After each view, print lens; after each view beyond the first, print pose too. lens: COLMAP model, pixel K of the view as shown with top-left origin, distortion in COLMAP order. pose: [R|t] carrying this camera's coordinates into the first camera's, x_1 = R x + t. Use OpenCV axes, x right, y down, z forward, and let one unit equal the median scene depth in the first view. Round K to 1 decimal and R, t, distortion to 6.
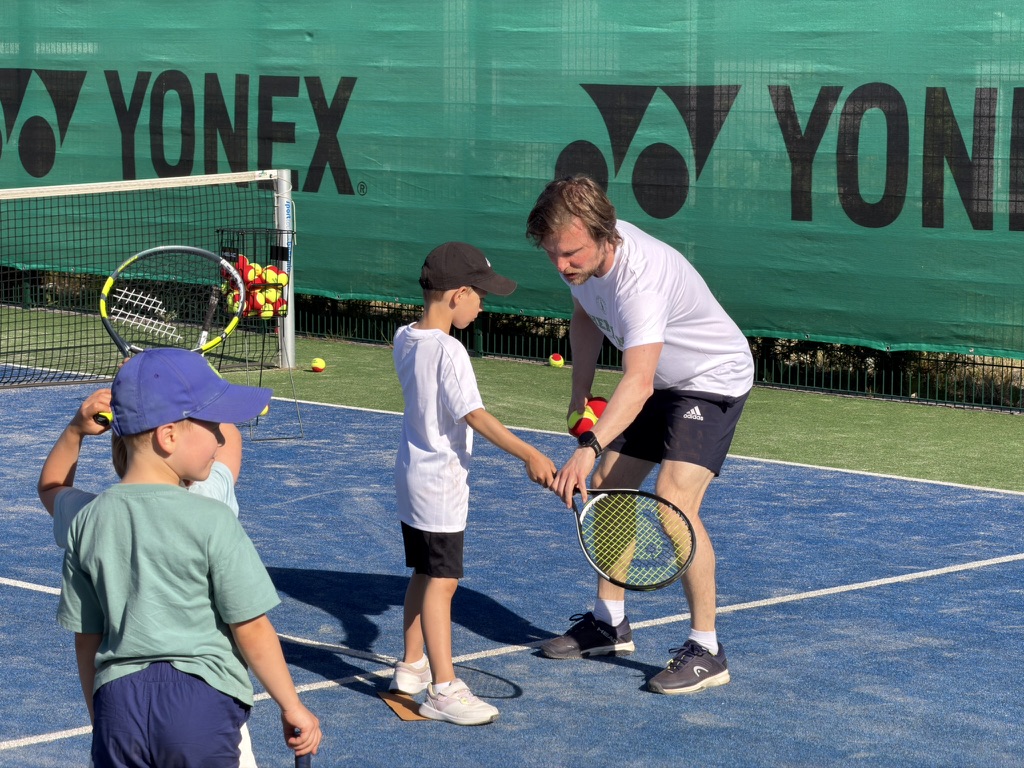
lens RADIAL K [[3230.7, 0, 512.0], [0, 3230.7, 384.0], [0, 0, 1]] dist [0.167821, 0.821778]
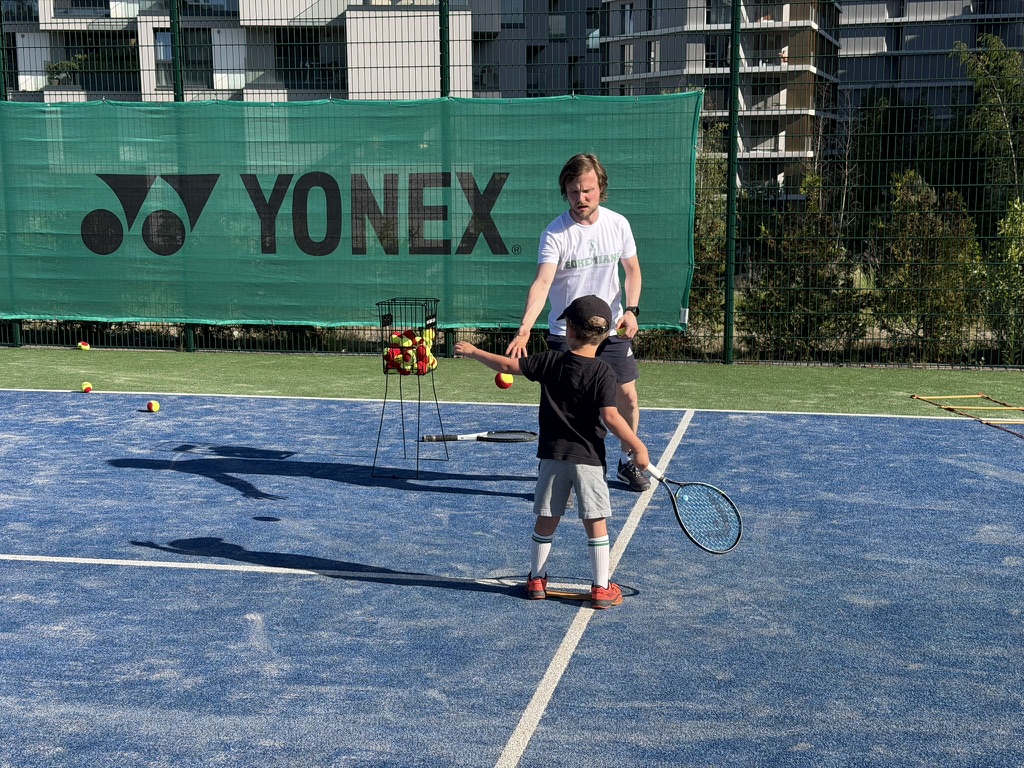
lens RADIAL K [[1532.0, 0, 536.8], [0, 1532.0, 380.2], [0, 0, 1]] dist [0.186340, -0.266894]
pose [[0.850253, -0.093909, 0.517929, -0.217941], [0.070454, 0.995406, 0.064824, -0.027282], [-0.521638, -0.018626, 0.852964, 0.241053]]
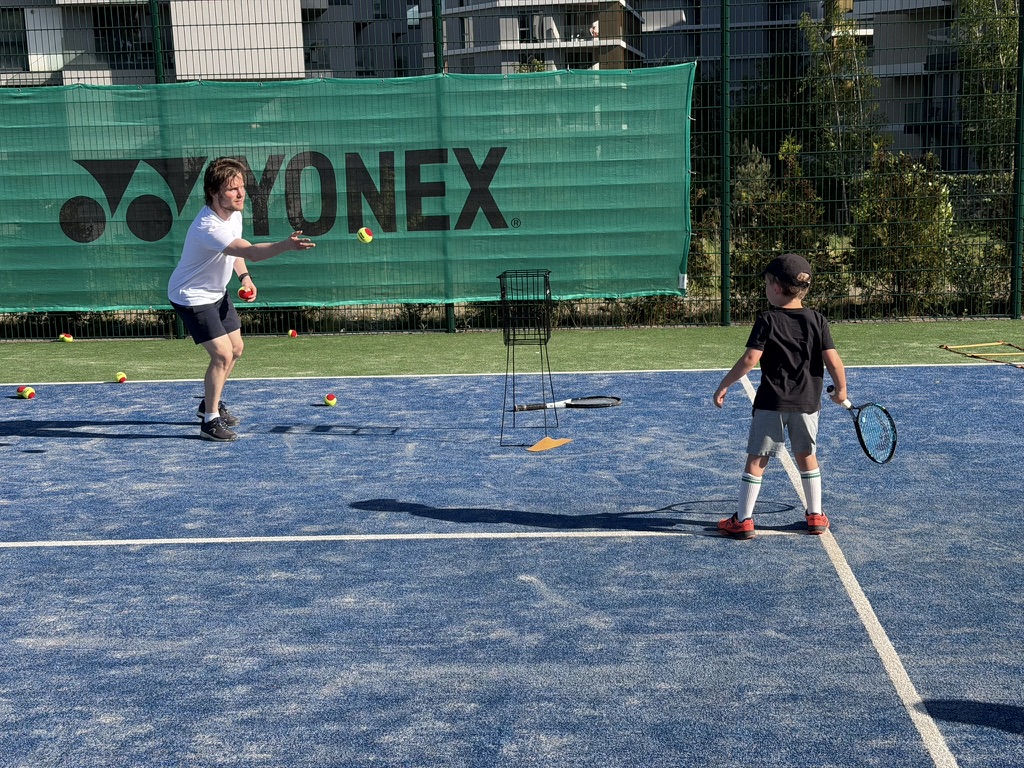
lens RADIAL K [[1532.0, 0, 536.8], [0, 1532.0, 380.2], [0, 0, 1]] dist [0.186340, -0.266894]
pose [[0.755777, -0.141769, 0.639299, -0.327970], [0.107510, 0.989899, 0.092419, -0.035361], [-0.645944, -0.001117, 0.763384, 0.301501]]
